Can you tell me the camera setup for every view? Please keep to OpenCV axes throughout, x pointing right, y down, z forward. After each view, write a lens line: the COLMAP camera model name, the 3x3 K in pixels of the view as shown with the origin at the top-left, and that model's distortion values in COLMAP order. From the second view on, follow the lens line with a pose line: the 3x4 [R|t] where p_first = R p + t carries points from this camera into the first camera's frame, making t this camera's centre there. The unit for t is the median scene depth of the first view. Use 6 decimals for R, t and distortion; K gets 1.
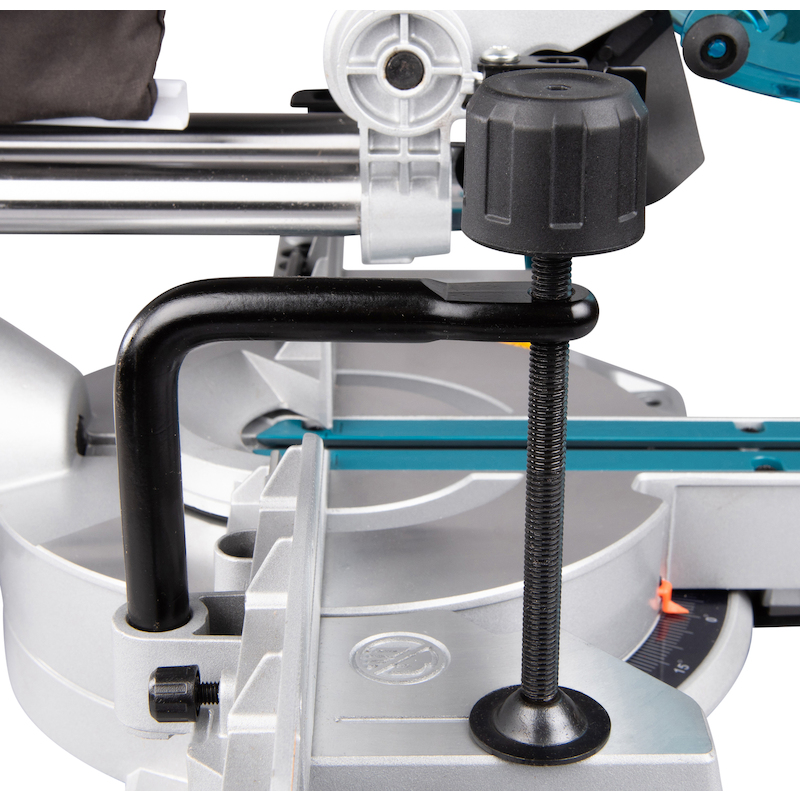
lens RADIAL K [[1806.5, 0, 400.0], [0, 1806.5, 400.0], [0, 0, 1]] dist [0.010354, 0.071673]
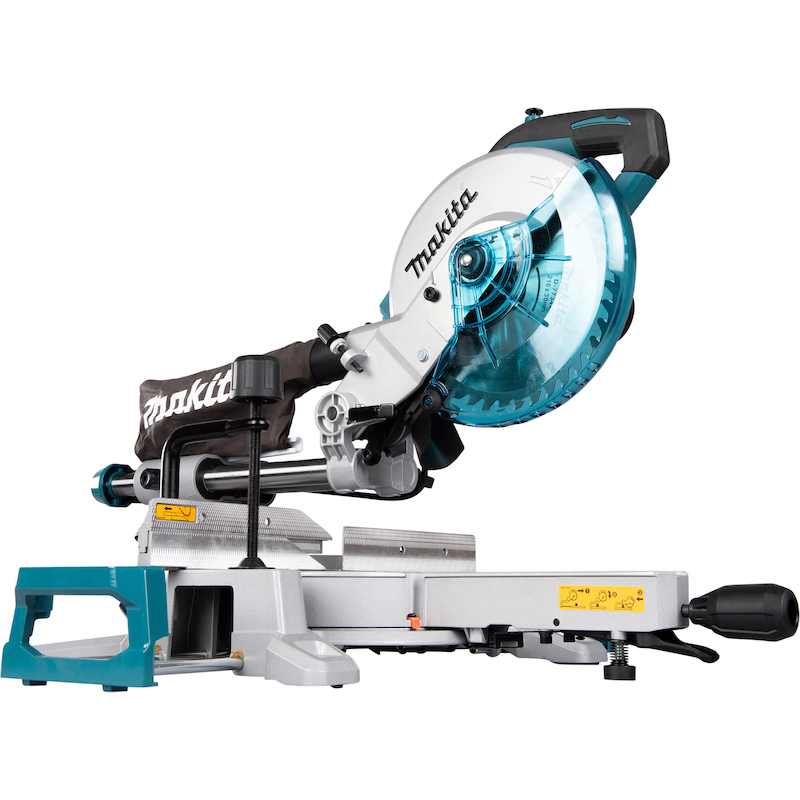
lens RADIAL K [[1271.0, 0, 385.2], [0, 1271.0, 356.2], [0, 0, 1]] dist [0.060231, -0.107825]
pose [[0.793094, -0.106213, -0.599768, 1.327554], [-0.241410, 0.849225, -0.469614, 0.696209], [0.559217, 0.517238, 0.647874, -0.361130]]
